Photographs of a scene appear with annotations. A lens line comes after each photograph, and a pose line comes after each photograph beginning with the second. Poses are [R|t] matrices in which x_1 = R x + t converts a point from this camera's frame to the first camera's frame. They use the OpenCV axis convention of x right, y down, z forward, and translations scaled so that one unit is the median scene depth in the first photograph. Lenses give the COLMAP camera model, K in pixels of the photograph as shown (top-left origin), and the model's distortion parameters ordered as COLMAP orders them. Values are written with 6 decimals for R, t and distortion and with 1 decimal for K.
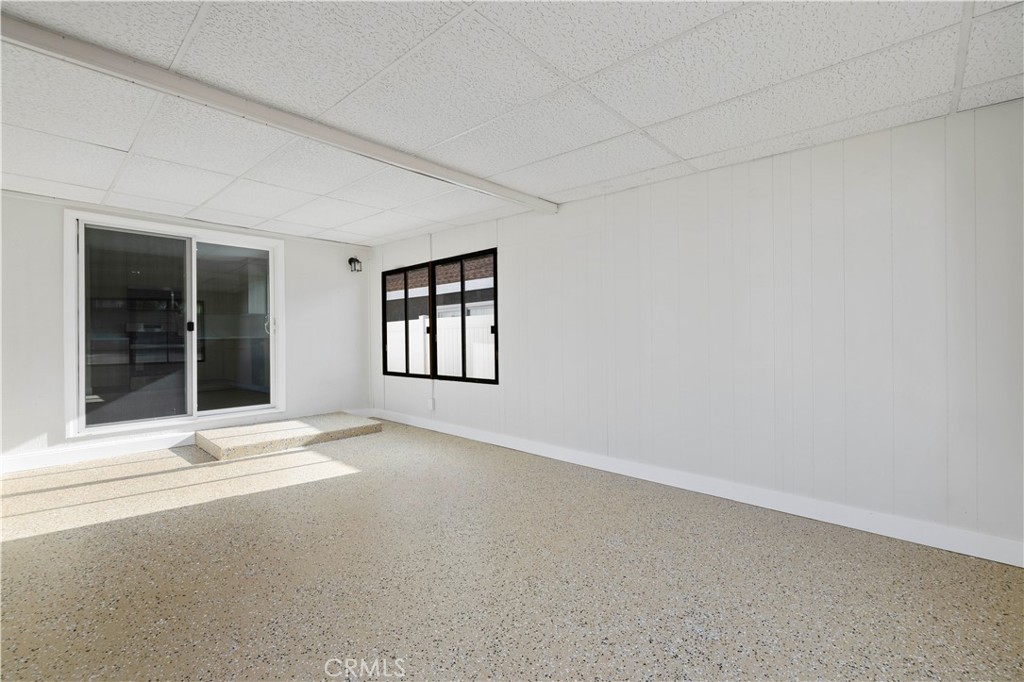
lens RADIAL K [[432.6, 0, 509.8], [0, 432.6, 340.1], [0, 0, 1]] dist [0.001850, 0.000011]
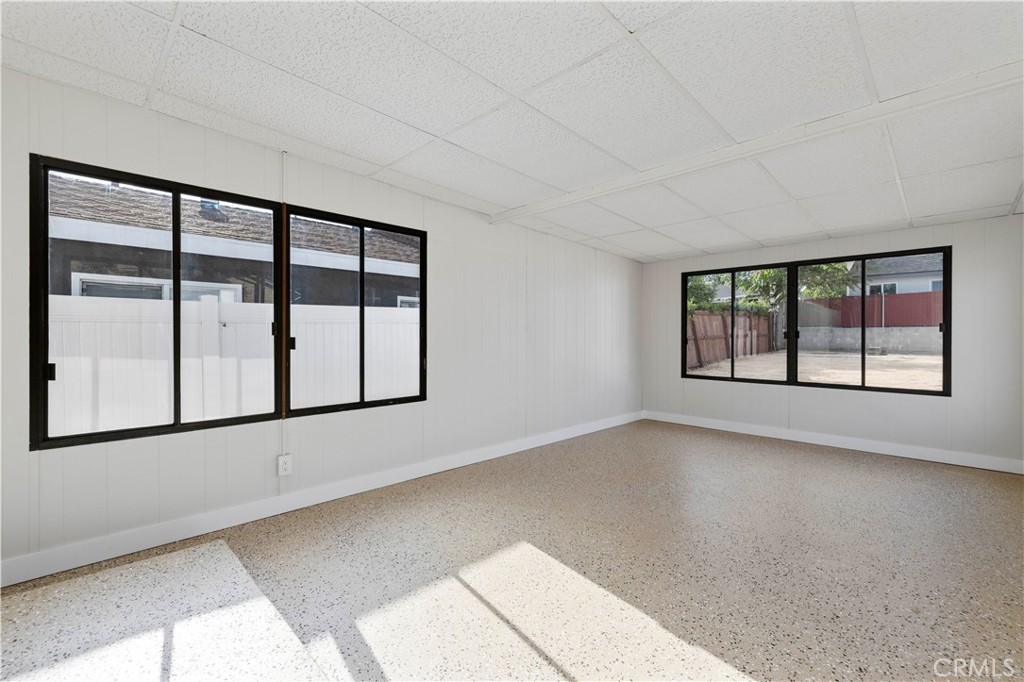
lens RADIAL K [[432.6, 0, 509.8], [0, 432.6, 340.1], [0, 0, 1]] dist [0.001850, 0.000011]
pose [[0.046552, 0.004301, 0.998907, -0.801879], [0.008862, 0.999950, -0.004719, -0.003005], [-0.998877, 0.009072, 0.046512, 0.784535]]
